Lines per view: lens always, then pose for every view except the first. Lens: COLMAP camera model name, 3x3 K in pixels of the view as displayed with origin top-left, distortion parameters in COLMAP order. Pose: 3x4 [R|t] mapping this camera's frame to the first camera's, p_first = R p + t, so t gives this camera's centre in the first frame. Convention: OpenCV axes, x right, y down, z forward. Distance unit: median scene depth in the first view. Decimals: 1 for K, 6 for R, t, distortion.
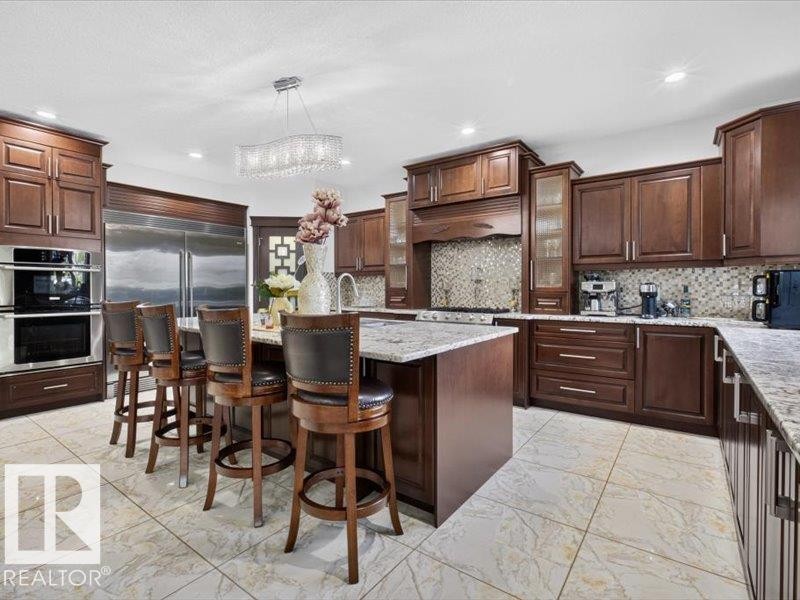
lens RADIAL K [[397.2, 0, 398.7], [0, 397.2, 296.1], [0, 0, 1]] dist [-0.012966, 0.004863]
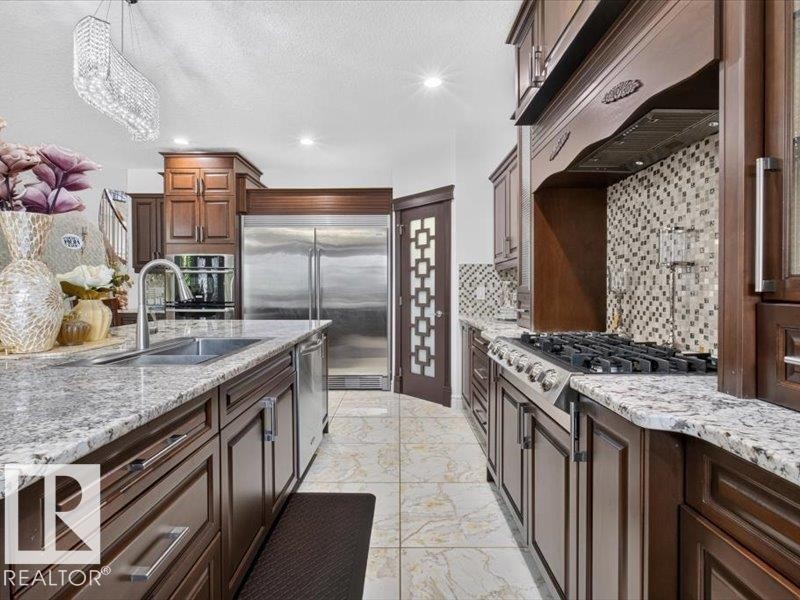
lens RADIAL K [[397.2, 0, 400.5], [0, 397.2, 295.0], [0, 0, 1]] dist [-0.012966, 0.004863]
pose [[0.593162, 0.011890, -0.804995, 0.291276], [-0.014996, 0.999881, 0.003719, -0.008226], [0.804943, 0.009866, 0.593270, 0.521430]]
